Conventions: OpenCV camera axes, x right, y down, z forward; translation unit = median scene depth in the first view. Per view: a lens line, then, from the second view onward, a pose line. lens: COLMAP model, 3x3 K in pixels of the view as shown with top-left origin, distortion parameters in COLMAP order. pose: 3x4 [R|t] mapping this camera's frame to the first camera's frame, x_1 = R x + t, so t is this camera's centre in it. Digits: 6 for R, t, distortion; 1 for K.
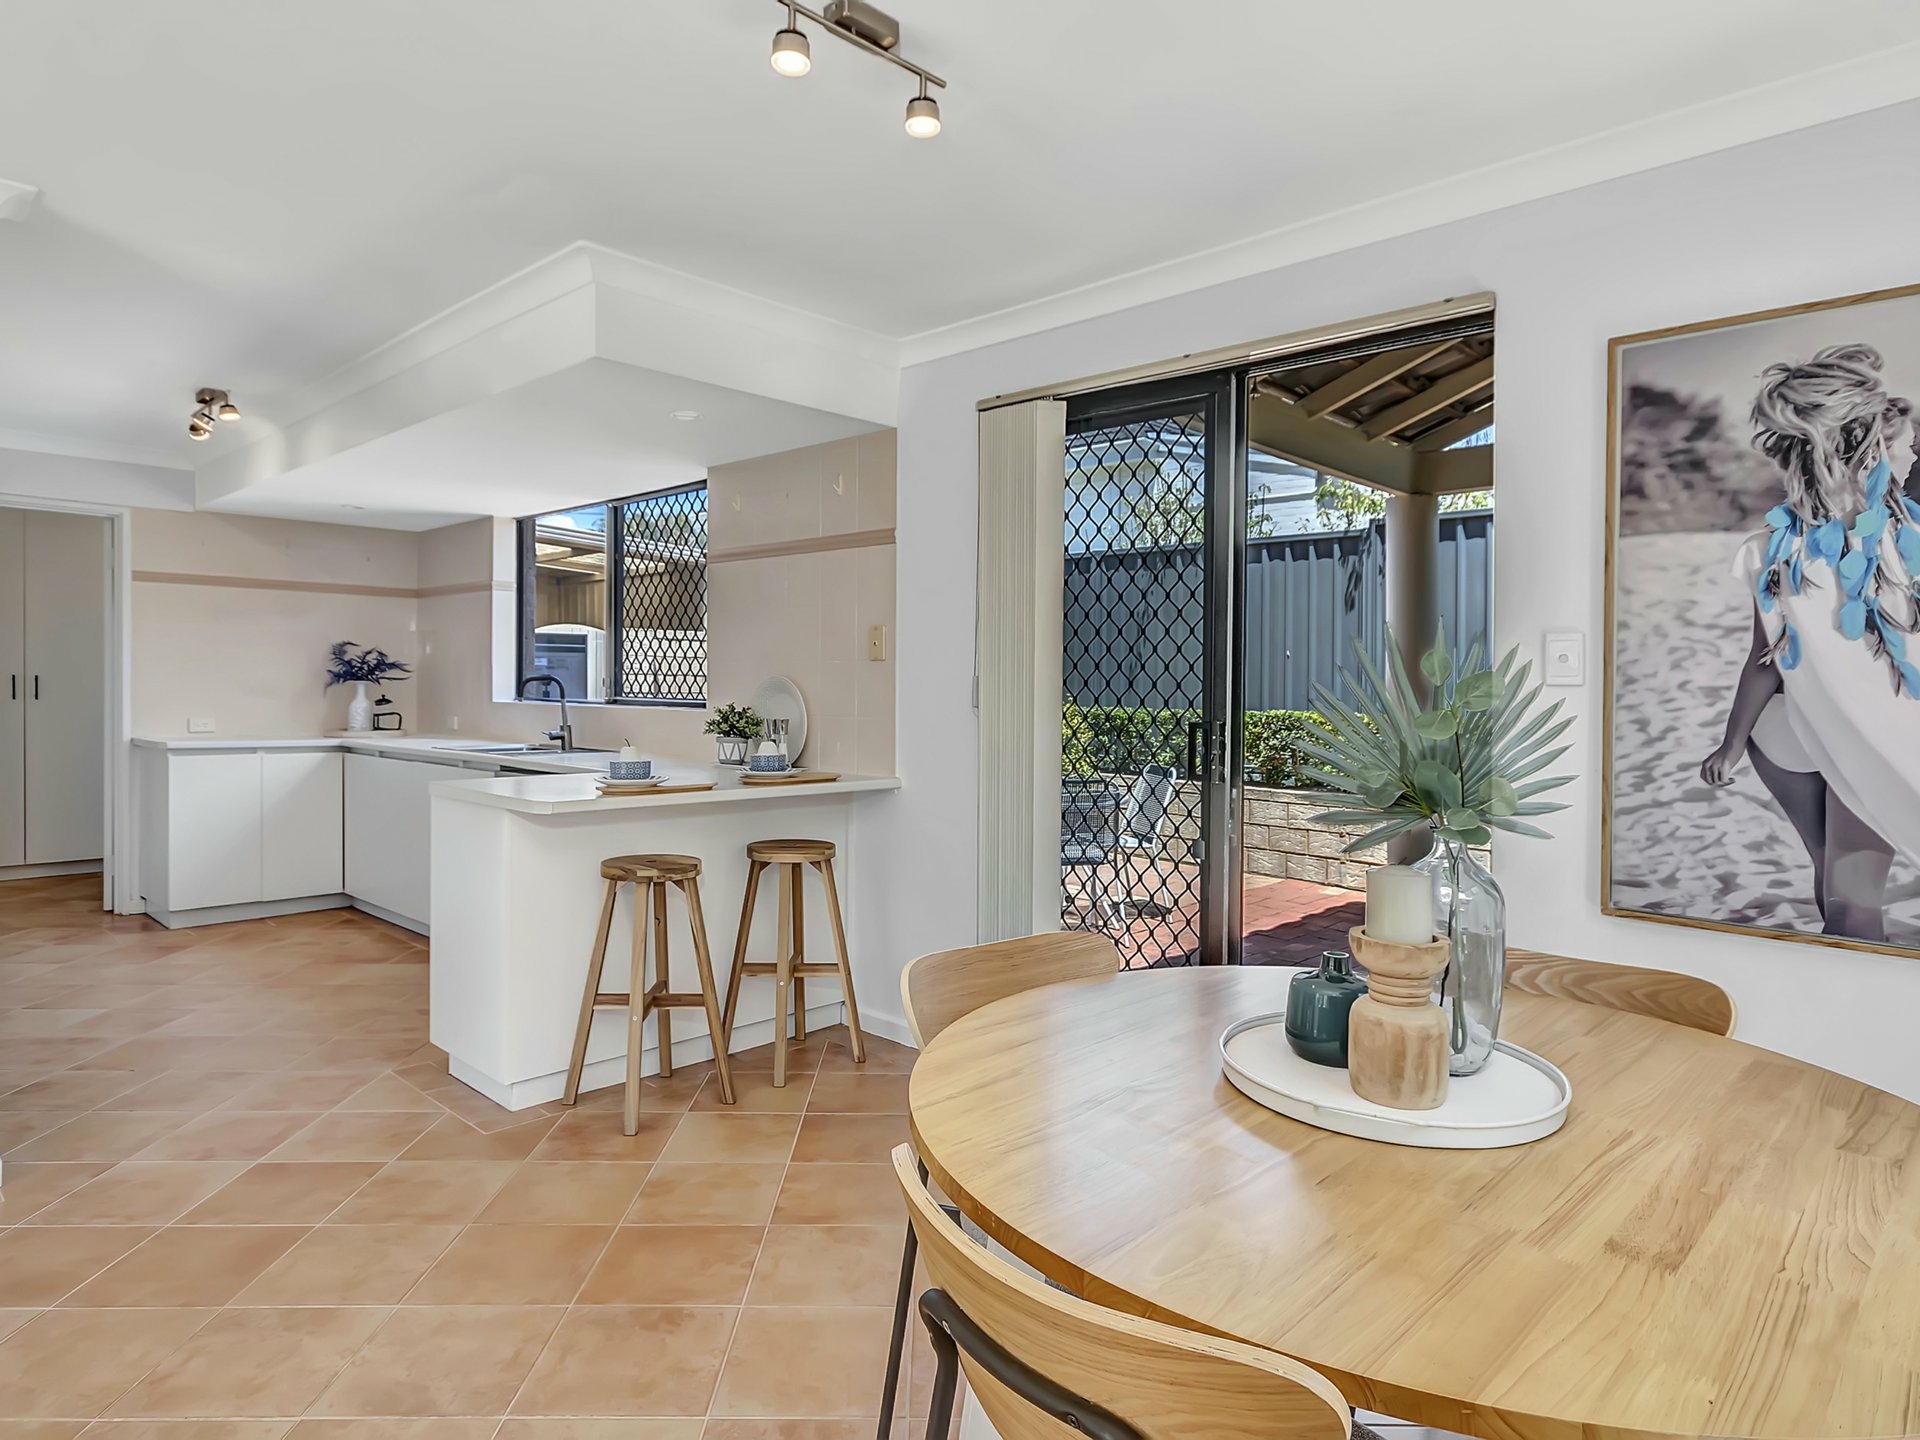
lens RADIAL K [[1082.2, 0, 946.2], [0, 1082.2, 695.7], [0, 0, 1]] dist [-0.021602, 0.005138]
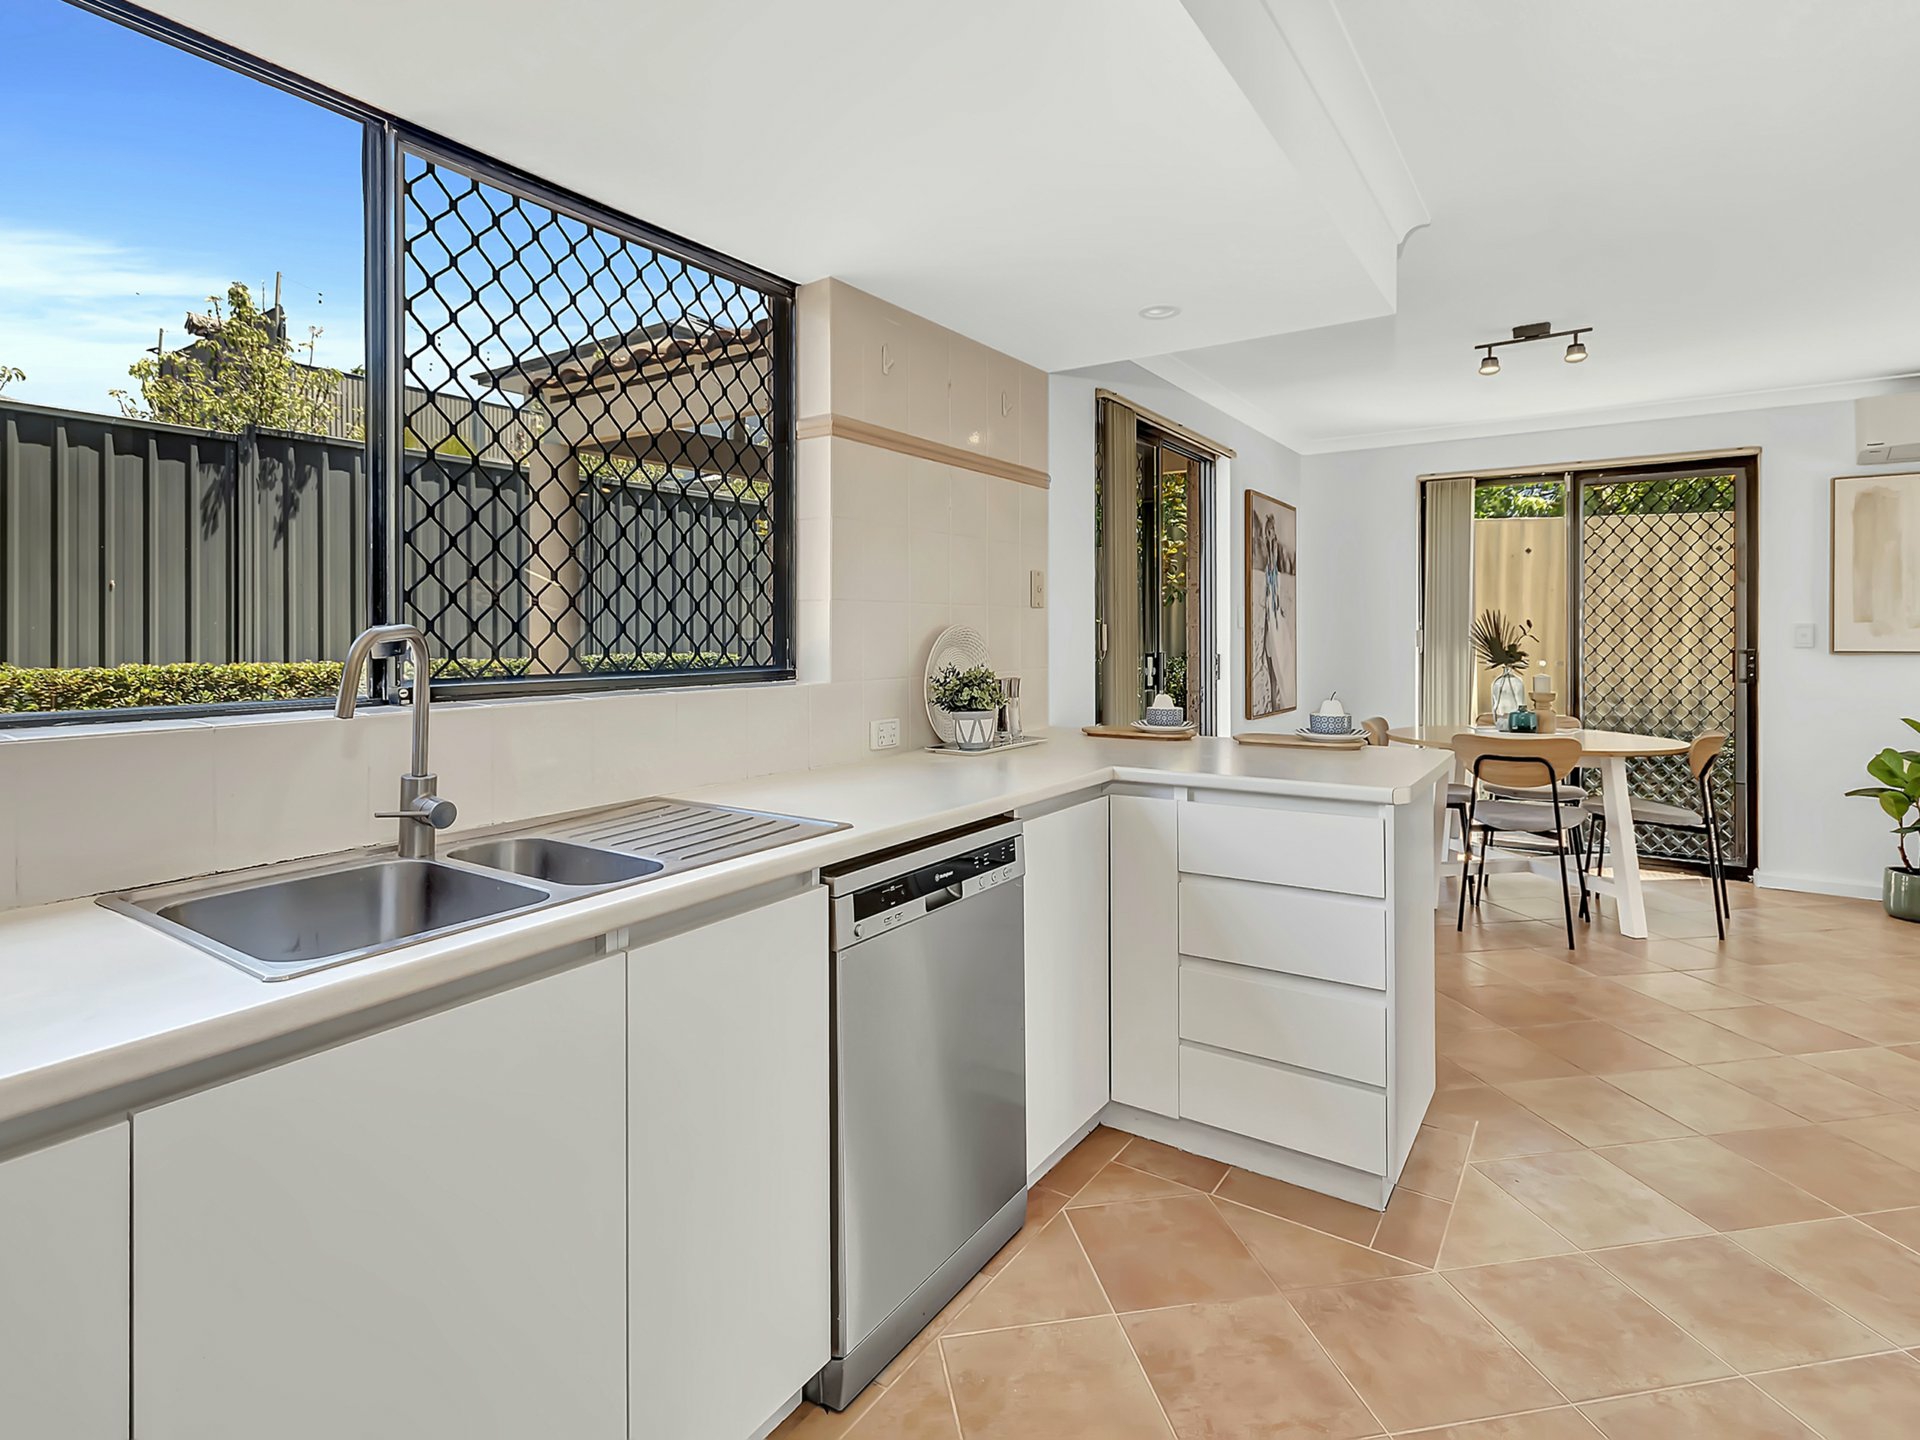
lens RADIAL K [[949.9, 0, 1029.6], [0, 949.9, 628.4], [0, 0, 1]] dist [0.008045, -0.000887]
pose [[-0.181281, -0.018296, 0.983261, -0.984992], [-0.000207, 0.999828, 0.018566, -0.033483], [-0.983431, 0.003163, -0.181254, 1.290377]]
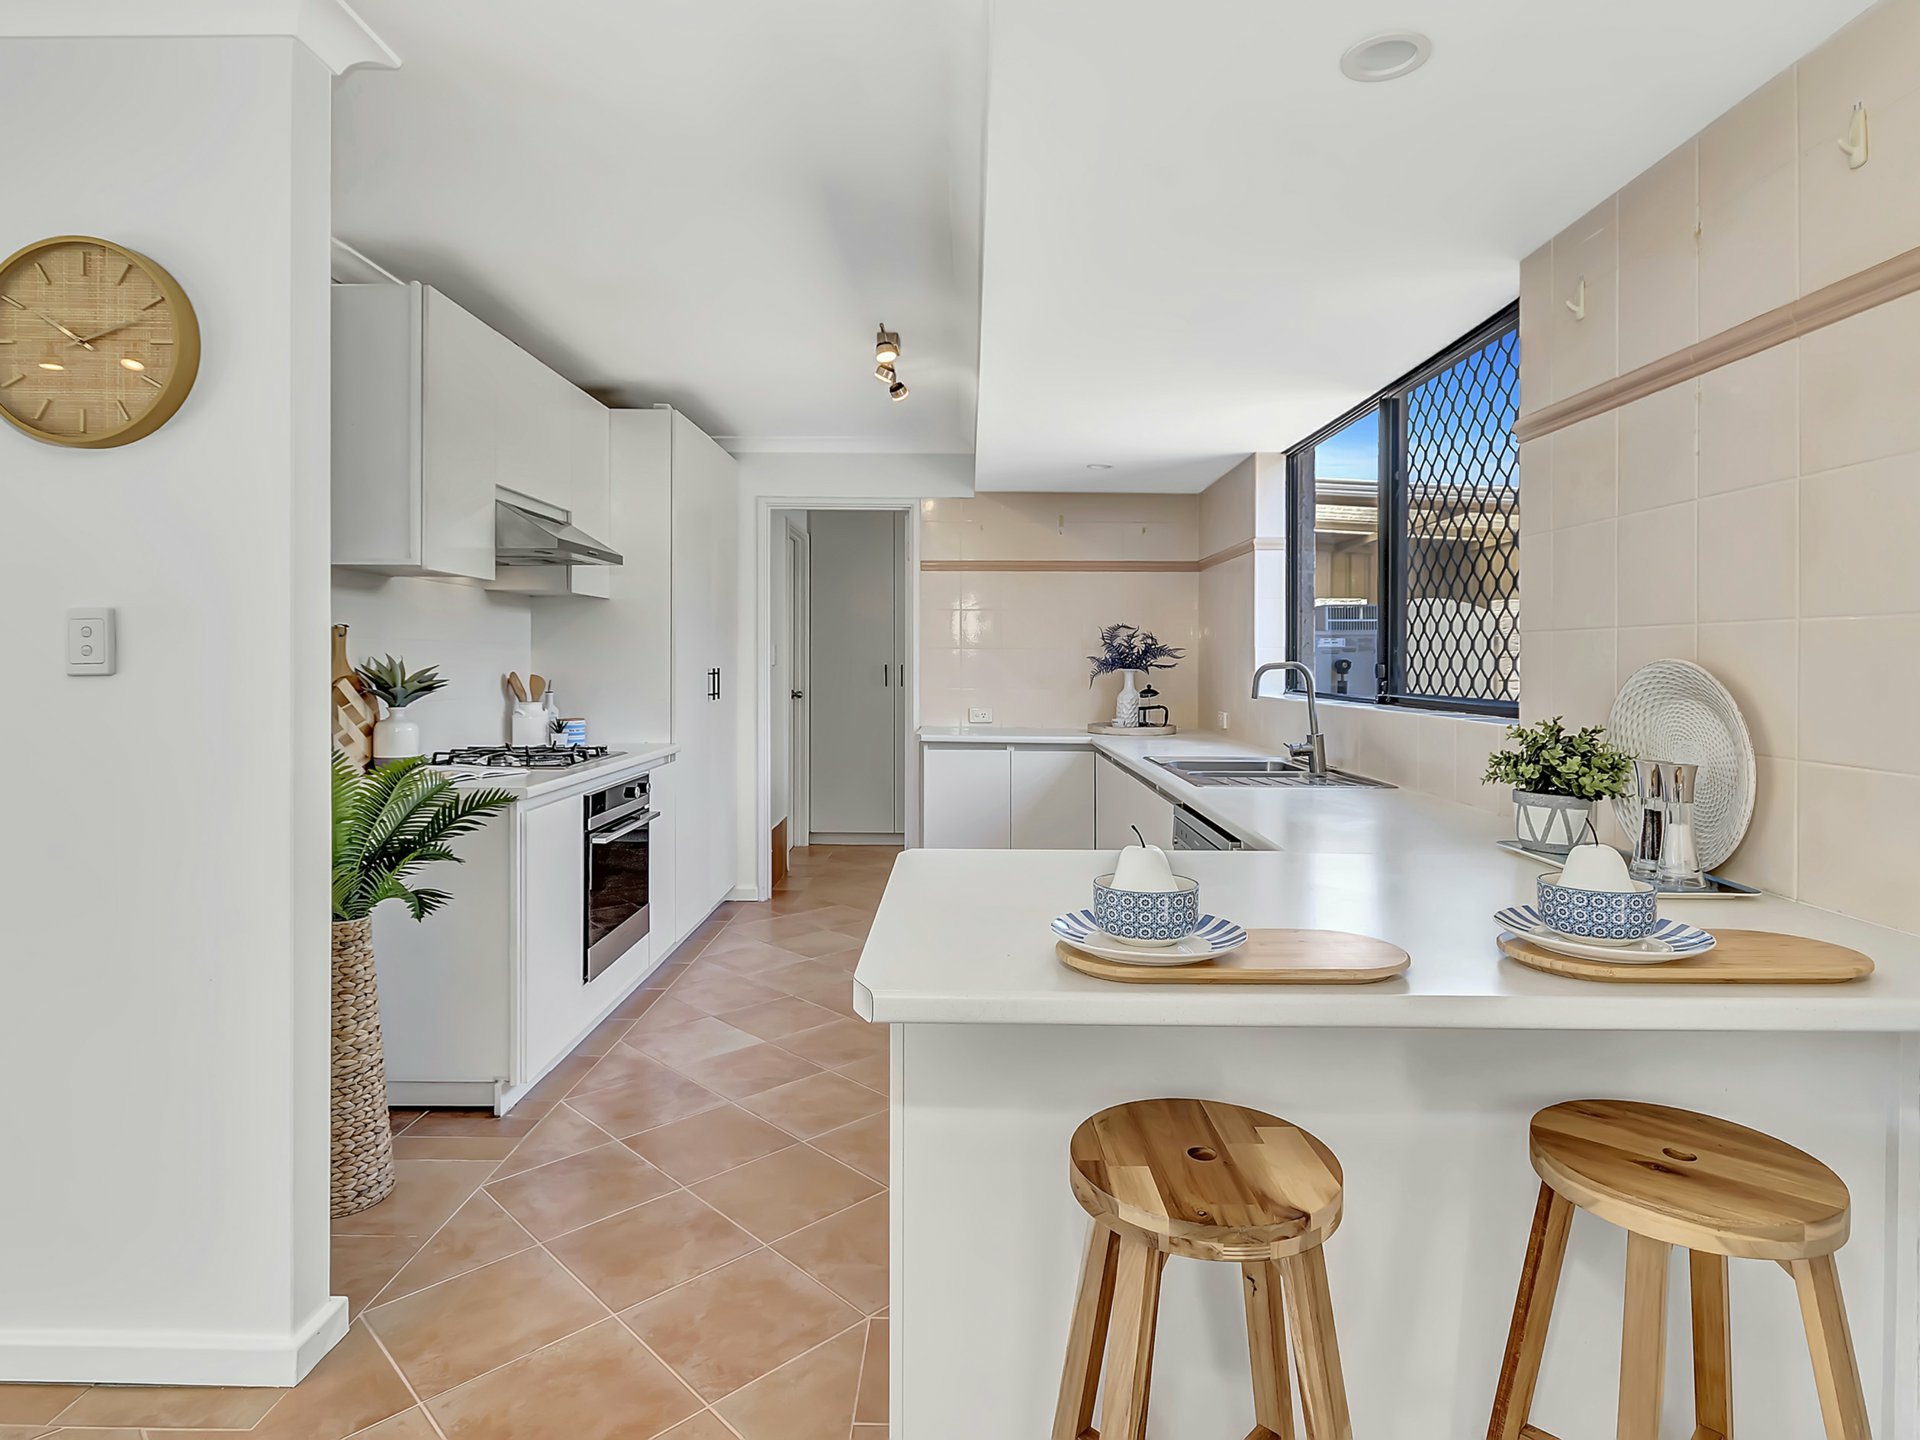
lens RADIAL K [[960.8, 0, 1000.1], [0, 960.8, 692.1], [0, 0, 1]] dist [-0.003600, 0.000006]
pose [[0.684460, 0.012782, -0.728939, -0.074682], [-0.001554, 0.999870, 0.016074, -0.012685], [0.729049, -0.009869, 0.684390, 0.664350]]
